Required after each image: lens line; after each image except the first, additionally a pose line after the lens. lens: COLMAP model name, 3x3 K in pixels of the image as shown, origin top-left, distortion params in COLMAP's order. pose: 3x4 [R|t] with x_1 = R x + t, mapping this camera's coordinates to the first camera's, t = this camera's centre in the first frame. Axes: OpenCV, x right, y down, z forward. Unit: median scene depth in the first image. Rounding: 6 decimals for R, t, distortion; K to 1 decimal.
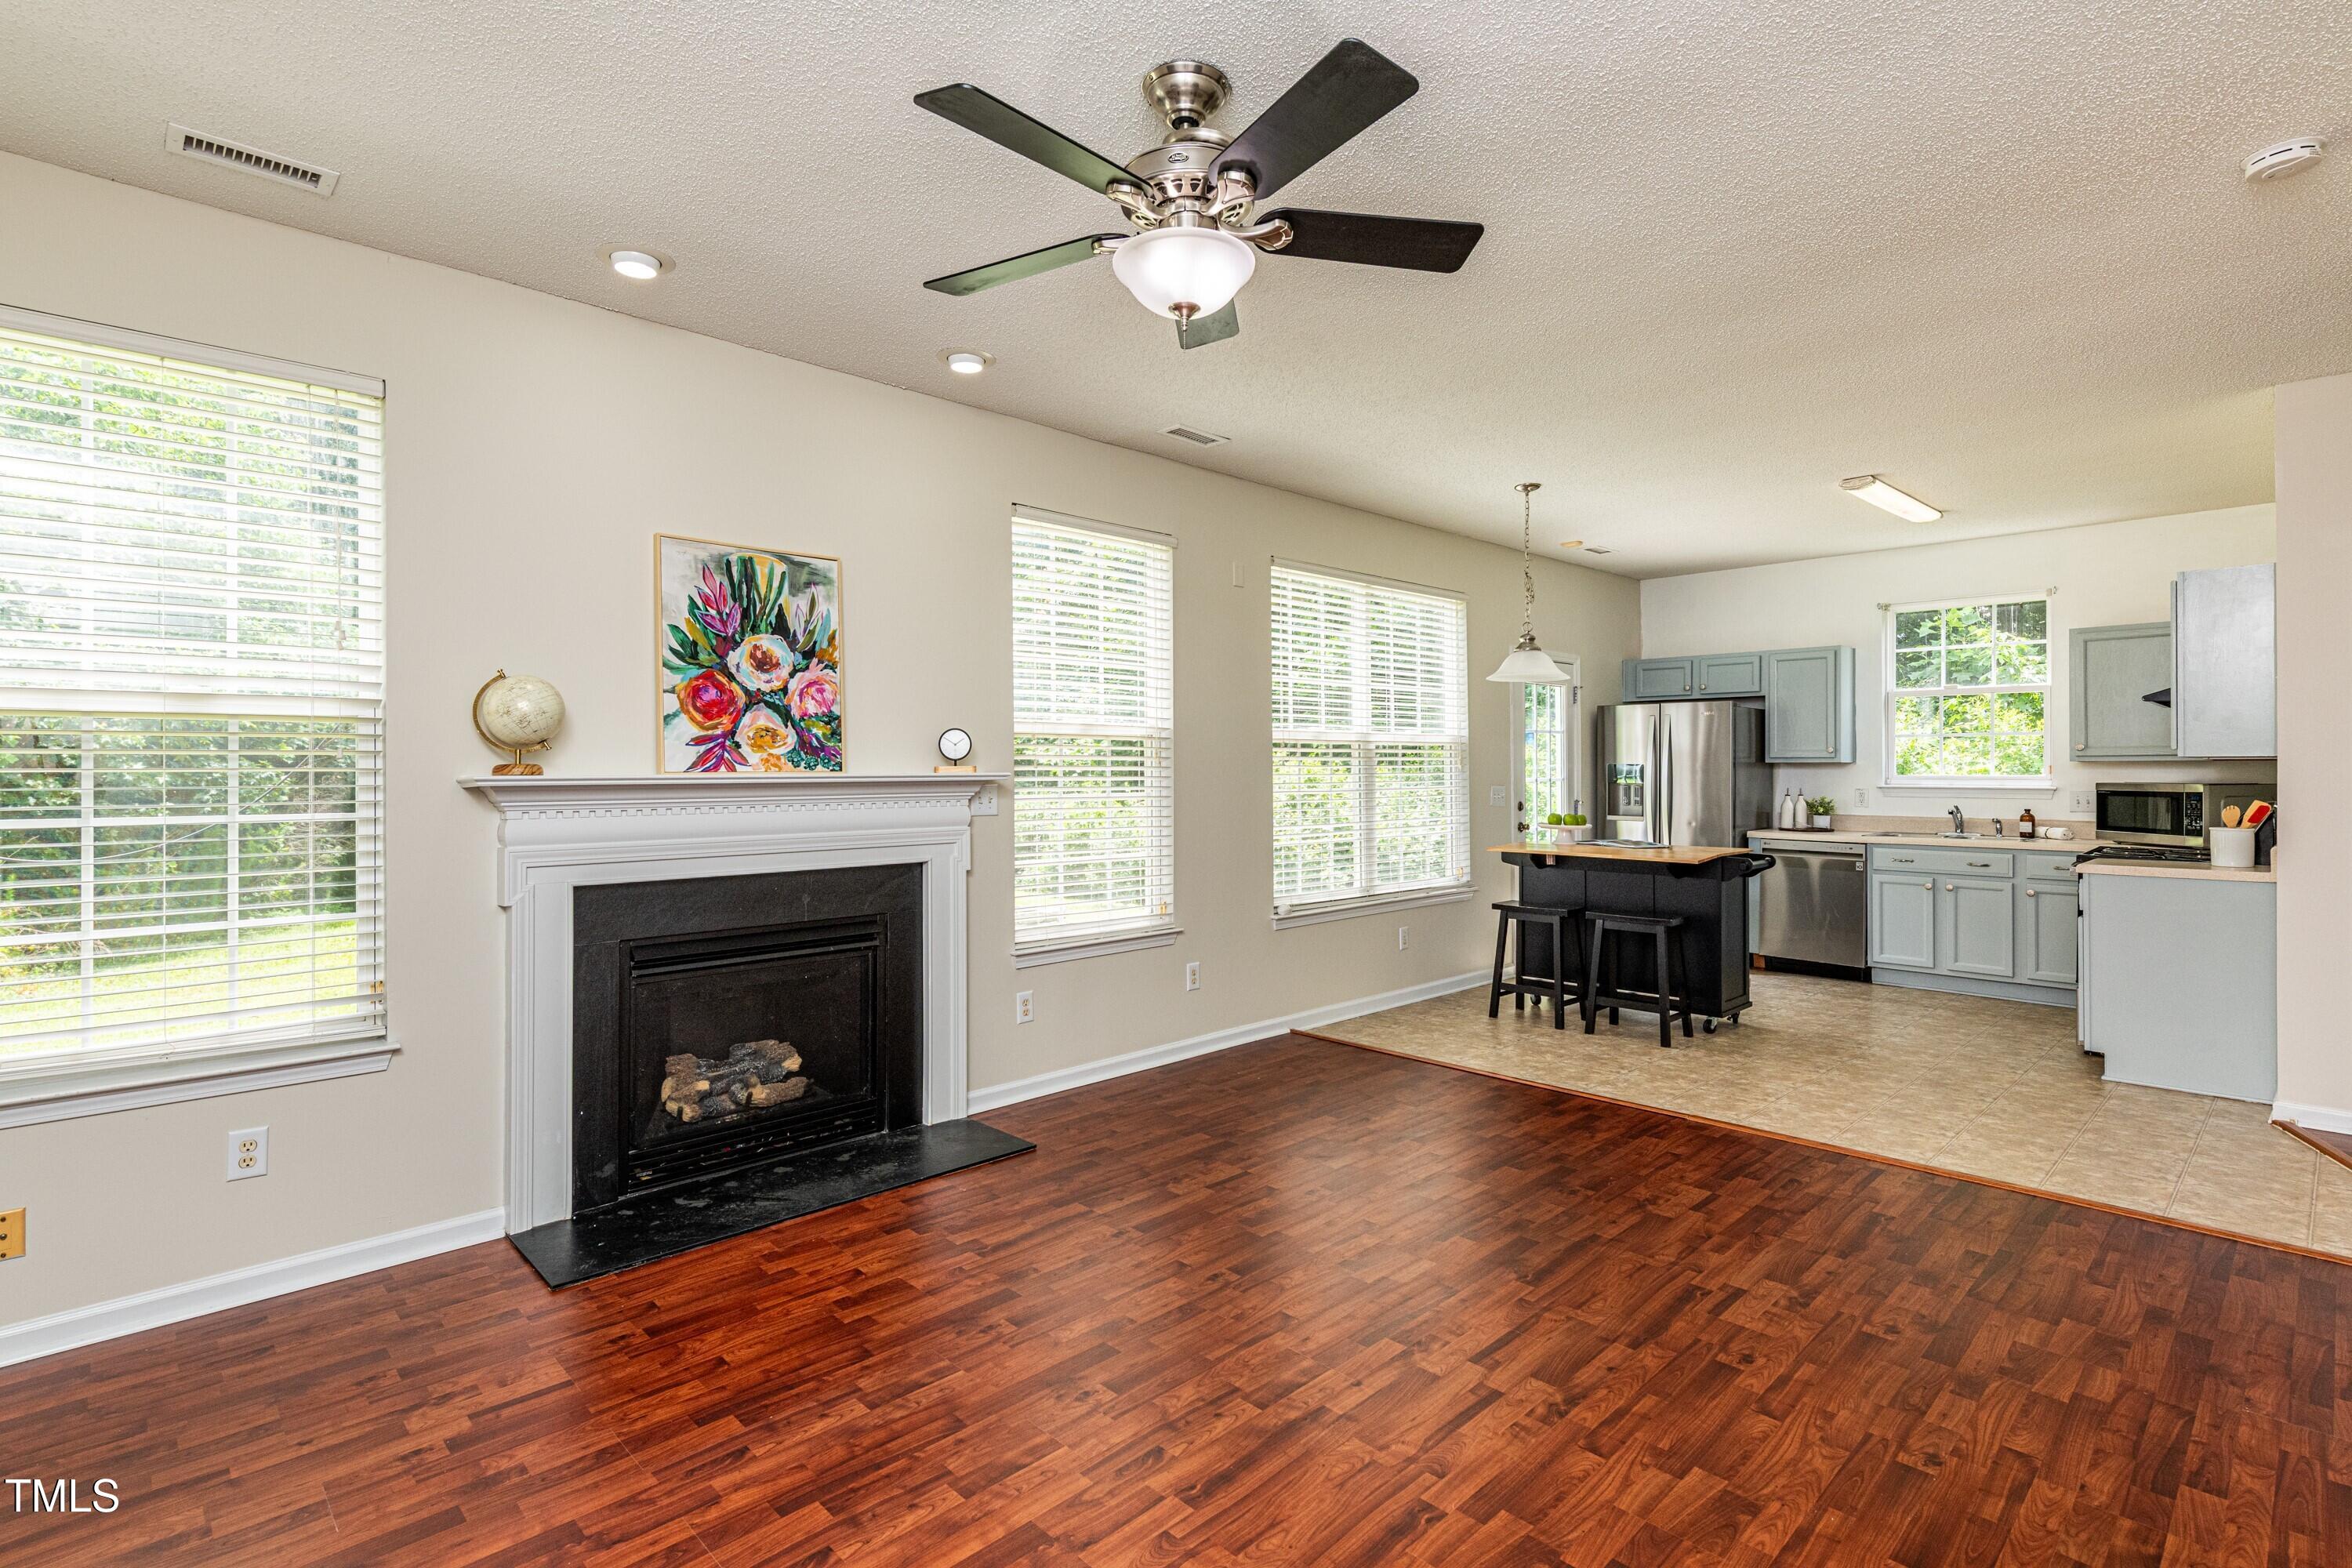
lens RADIAL K [[1050.7, 0, 1187.9], [0, 1050.7, 773.5], [0, 0, 1]] dist [-0.000773, -0.000555]
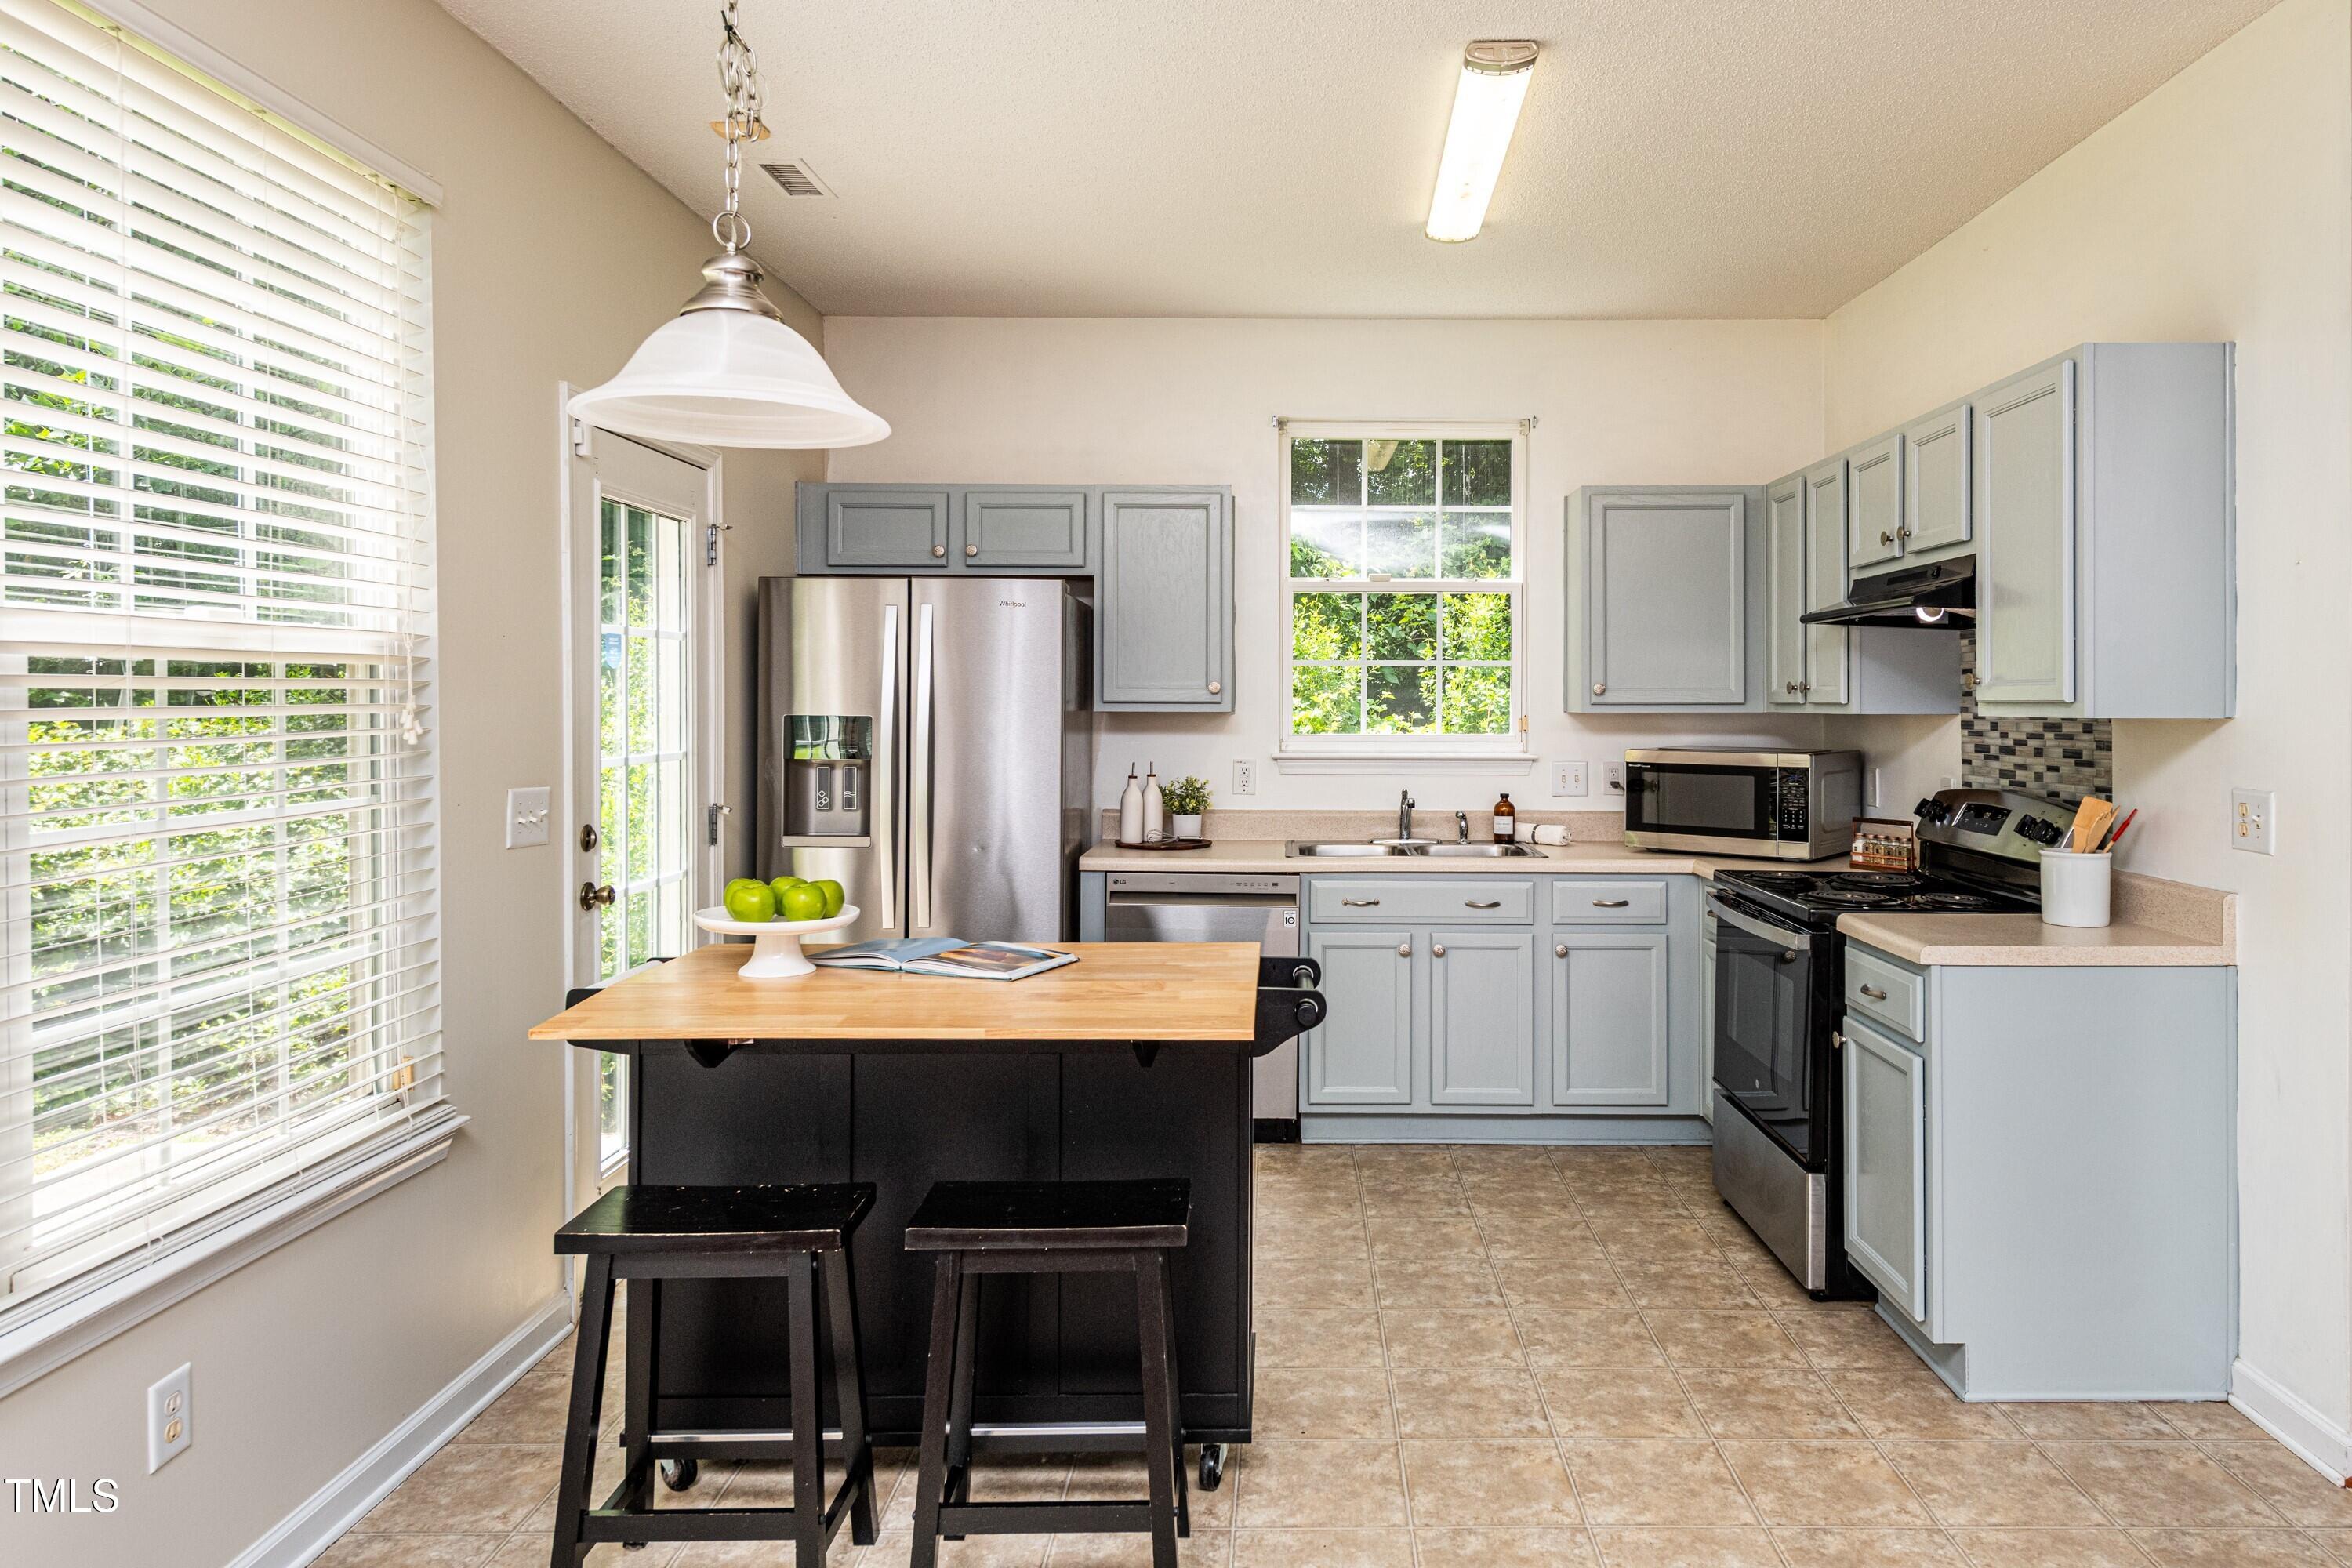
lens RADIAL K [[1476.4, 0, 1286.0], [0, 1476.4, 691.1], [0, 0, 1]] dist [0.003557, 0.000408]
pose [[0.678725, 0.005490, 0.734372, 0.261810], [0.002037, 0.999954, -0.009358, -0.033998], [-0.734390, 0.007847, 0.678682, 1.166779]]
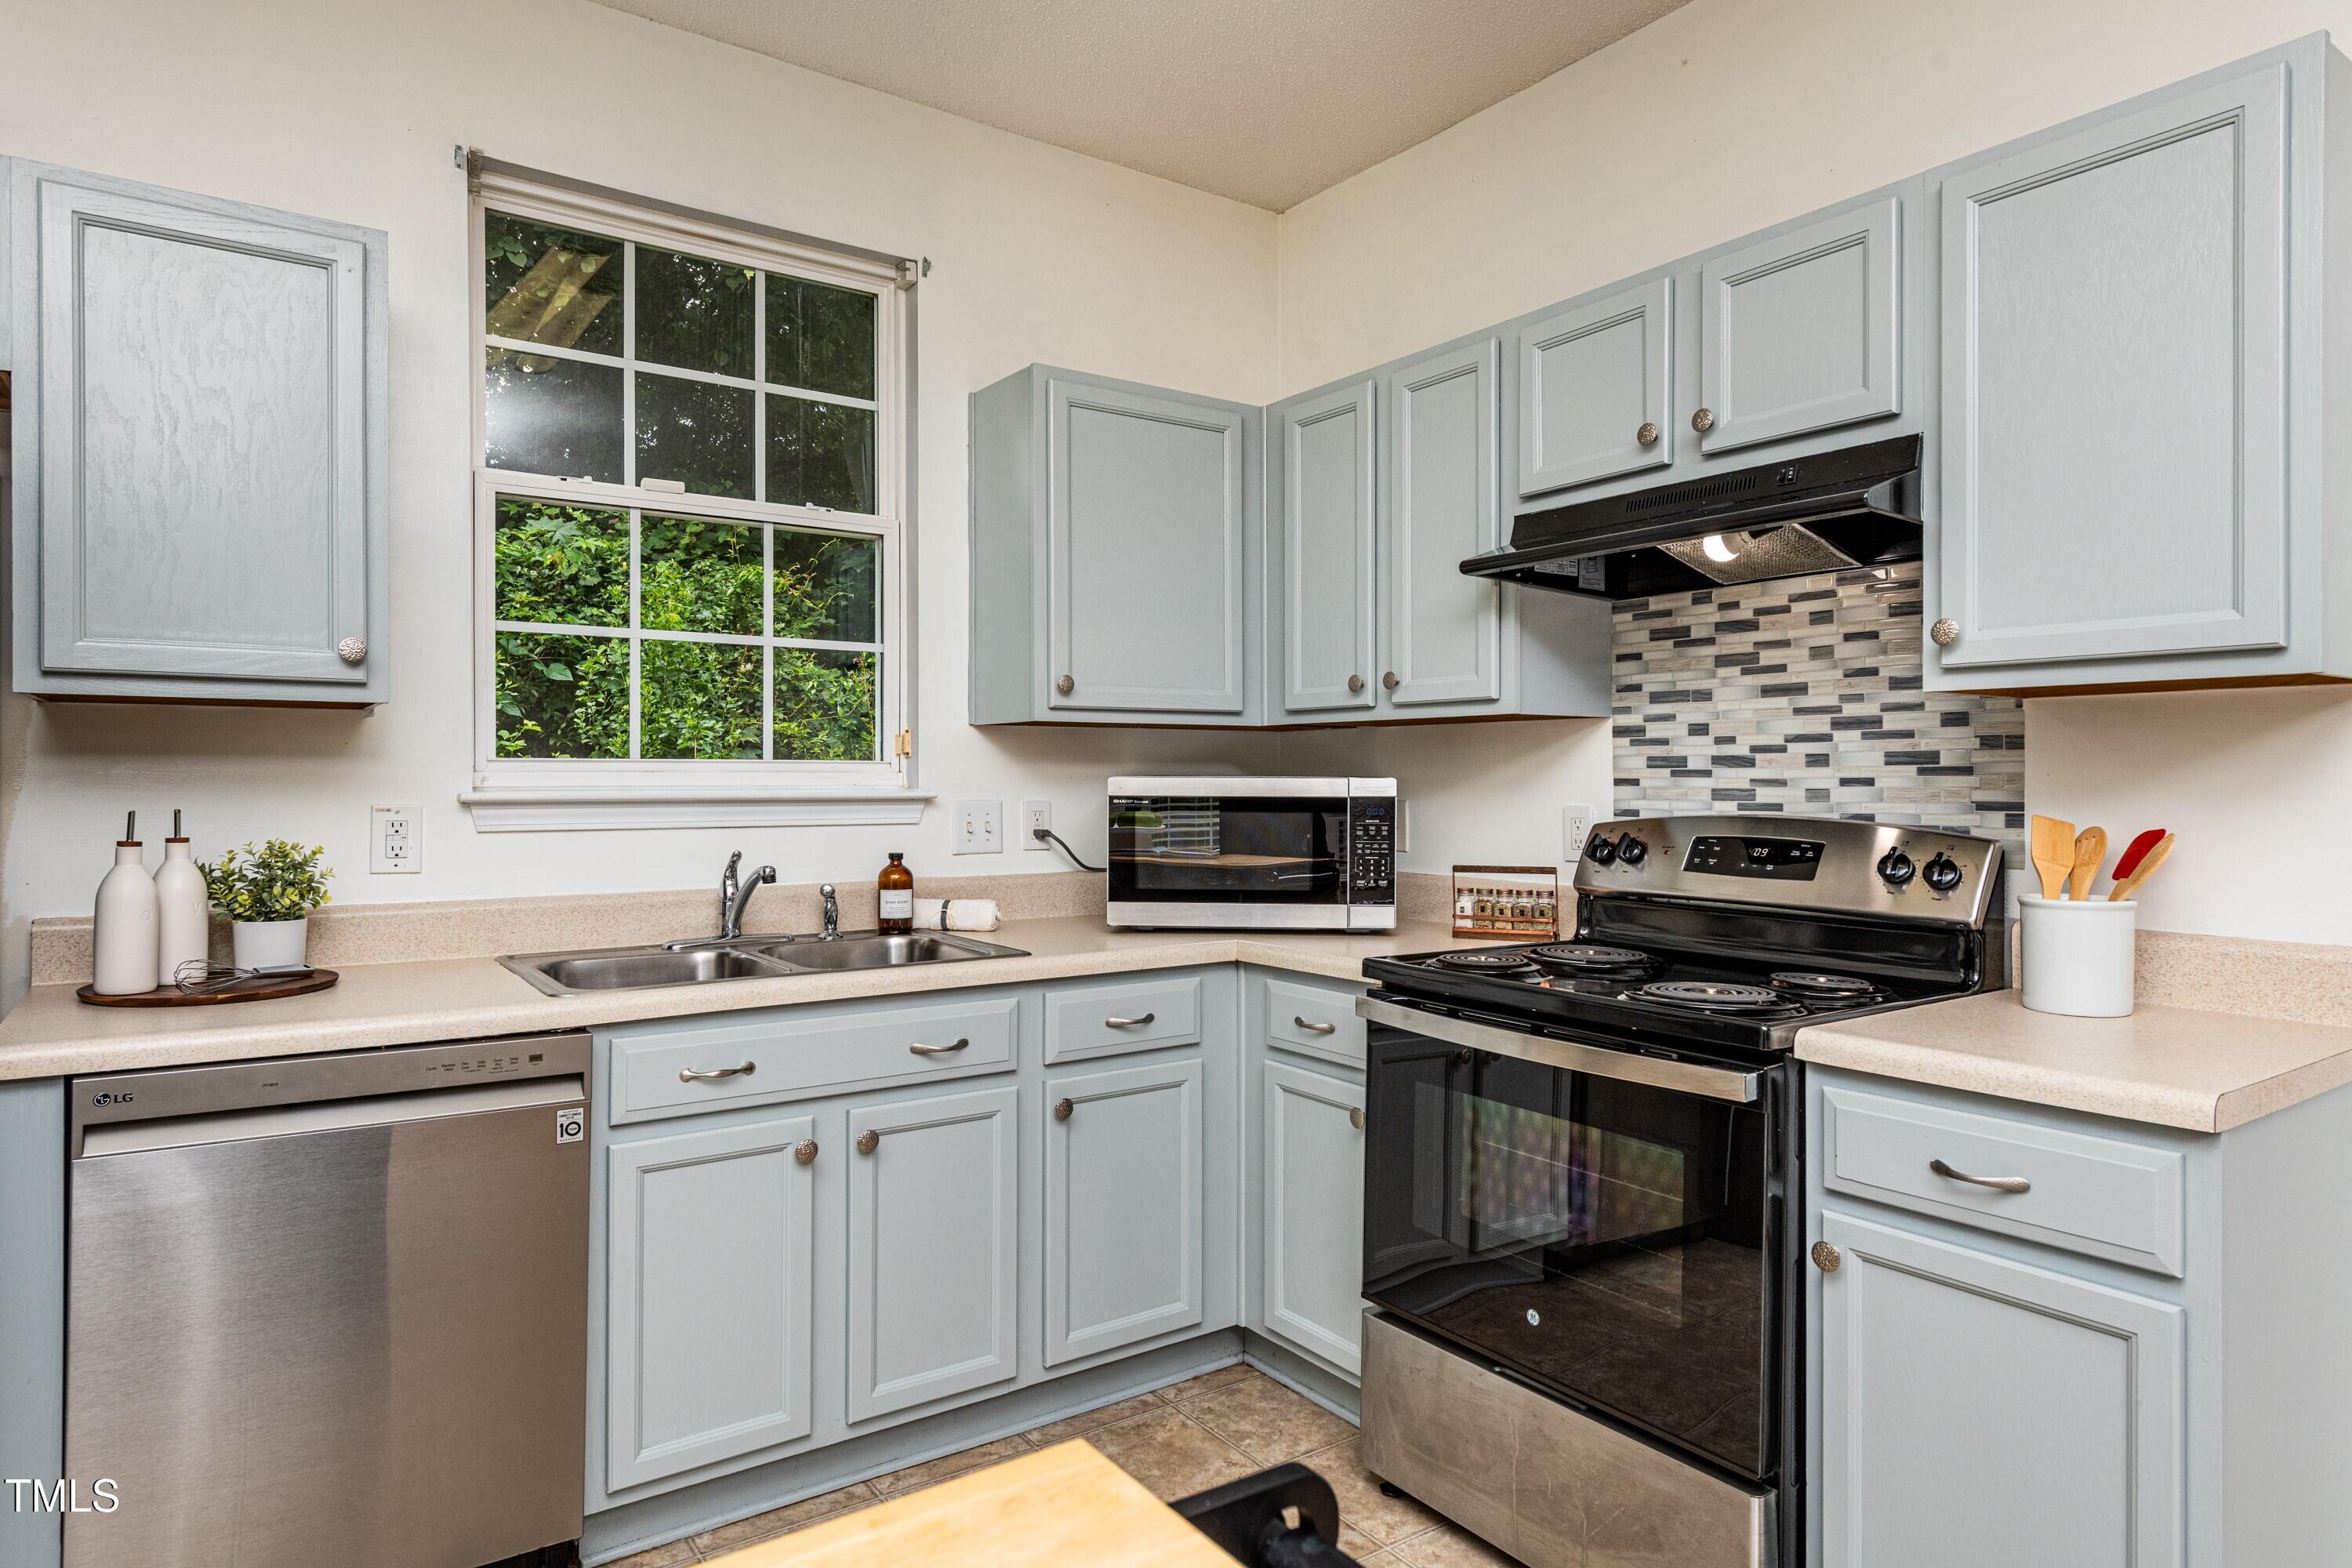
lens RADIAL K [[1331.4, 0, 1187.9], [0, 1331.4, 785.3], [0, 0, 1]] dist [0.023980, -0.016593]
pose [[0.124979, -0.008104, 0.992126, 0.786225], [0.004092, 0.999962, 0.007652, 0.015895], [-0.992151, 0.003104, 0.125007, 1.838623]]
